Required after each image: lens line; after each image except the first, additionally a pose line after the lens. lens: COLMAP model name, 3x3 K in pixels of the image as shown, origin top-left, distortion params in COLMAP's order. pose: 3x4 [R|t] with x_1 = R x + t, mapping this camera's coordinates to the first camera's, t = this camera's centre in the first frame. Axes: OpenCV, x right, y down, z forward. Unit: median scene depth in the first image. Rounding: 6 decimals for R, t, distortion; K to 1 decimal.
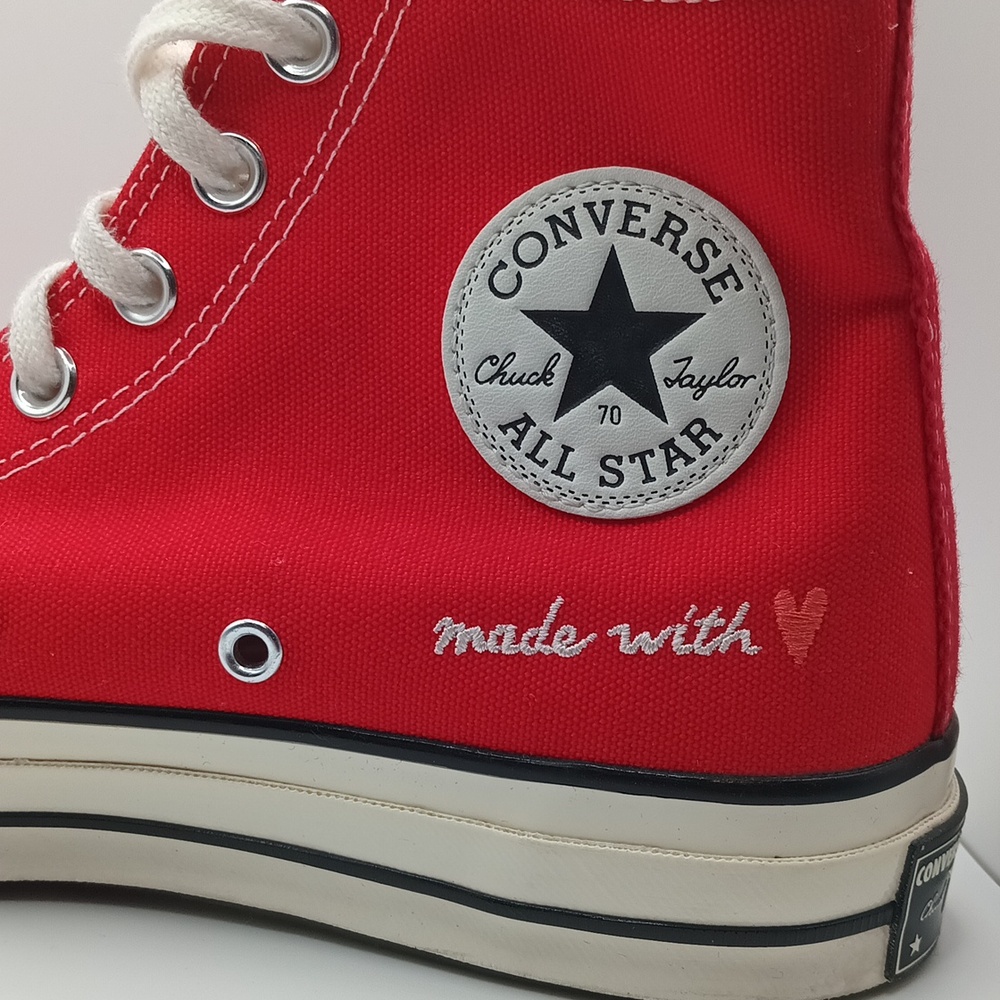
lens RADIAL K [[1744.1, 0, 514.2], [0, 1744.1, 500.1], [0, 0, 1]] dist [0.184720, -0.974405]
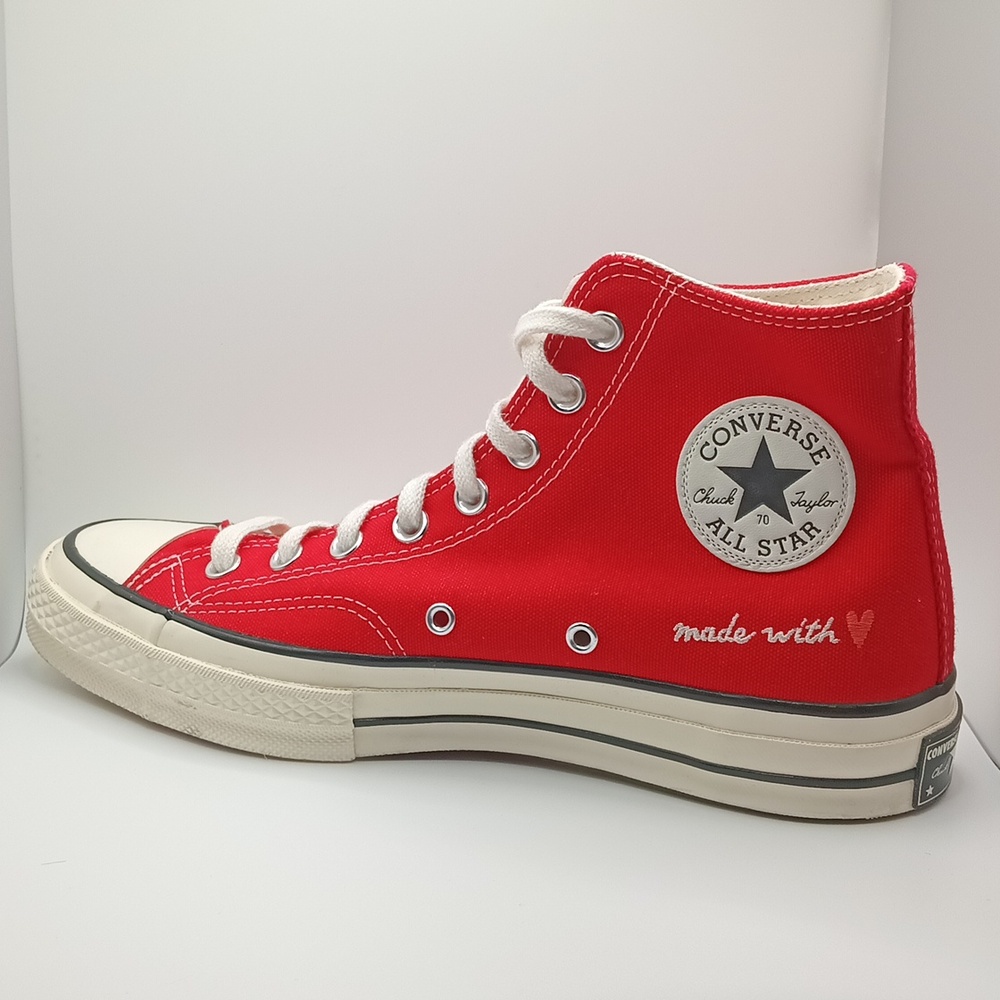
lens RADIAL K [[1744.1, 0, 514.2], [0, 1744.1, 500.1], [0, 0, 1]] dist [0.184720, -0.974405]
pose [[0.991189, -0.005306, -0.132350, 0.037990], [0.014003, 0.997796, 0.064868, -0.201984], [0.131714, -0.066150, 0.989078, -0.976041]]
